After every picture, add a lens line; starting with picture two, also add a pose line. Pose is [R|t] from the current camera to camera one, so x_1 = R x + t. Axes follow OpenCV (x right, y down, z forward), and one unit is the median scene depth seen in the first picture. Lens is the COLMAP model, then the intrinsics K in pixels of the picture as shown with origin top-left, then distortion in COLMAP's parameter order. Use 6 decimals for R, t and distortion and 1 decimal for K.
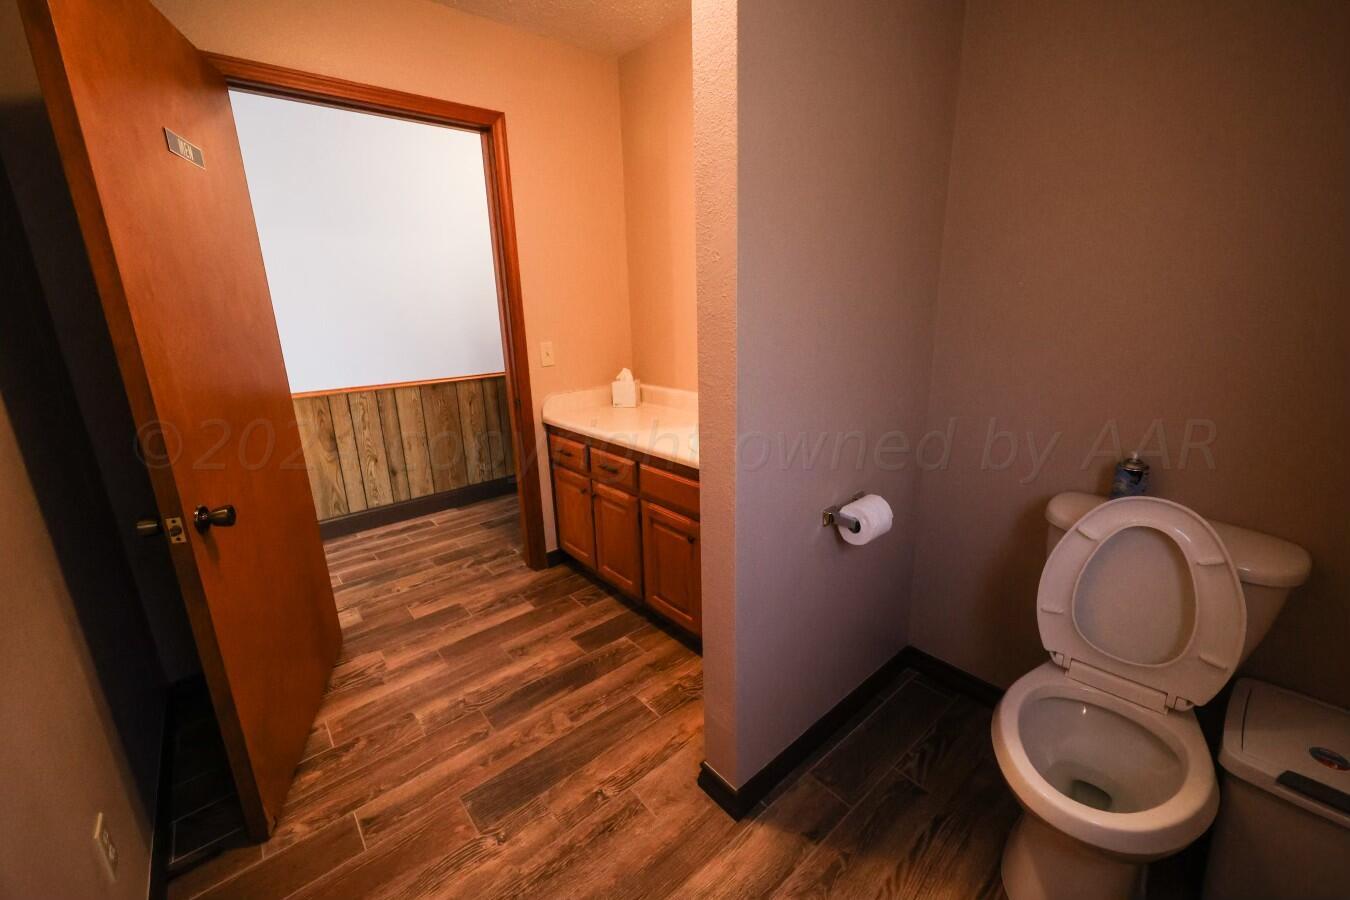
lens RADIAL K [[552.5, 0, 669.9], [0, 552.5, 447.7], [0, 0, 1]] dist [0.001328, 0.000242]
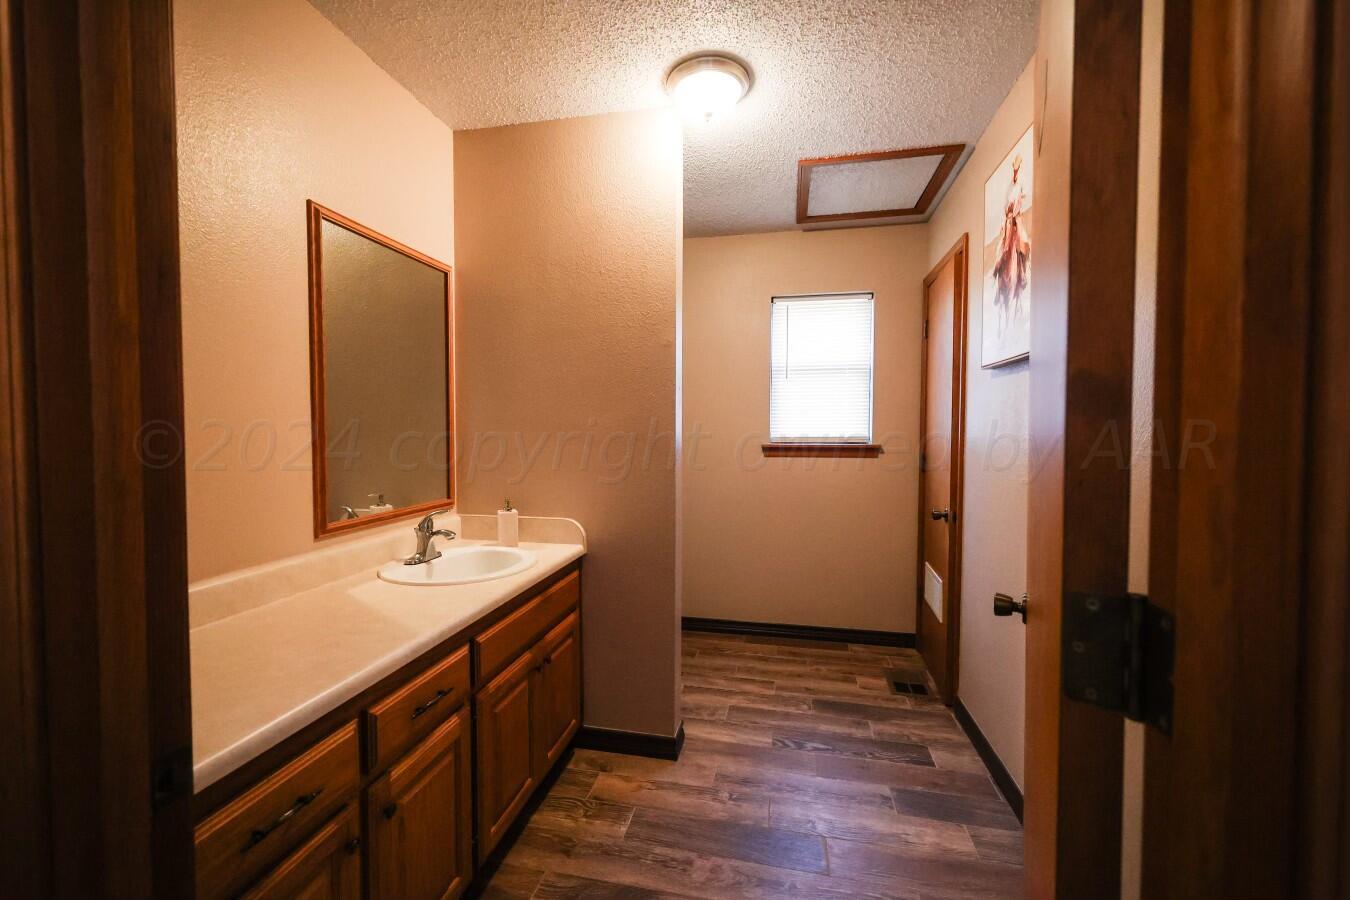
lens RADIAL K [[552.5, 0, 669.9], [0, 552.5, 447.7], [0, 0, 1]] dist [0.001328, 0.000242]
pose [[-0.619650, 0.007743, 0.784840, -0.887913], [0.218524, 0.962115, 0.163038, -0.307945], [-0.753844, 0.272533, -0.597867, 1.428415]]
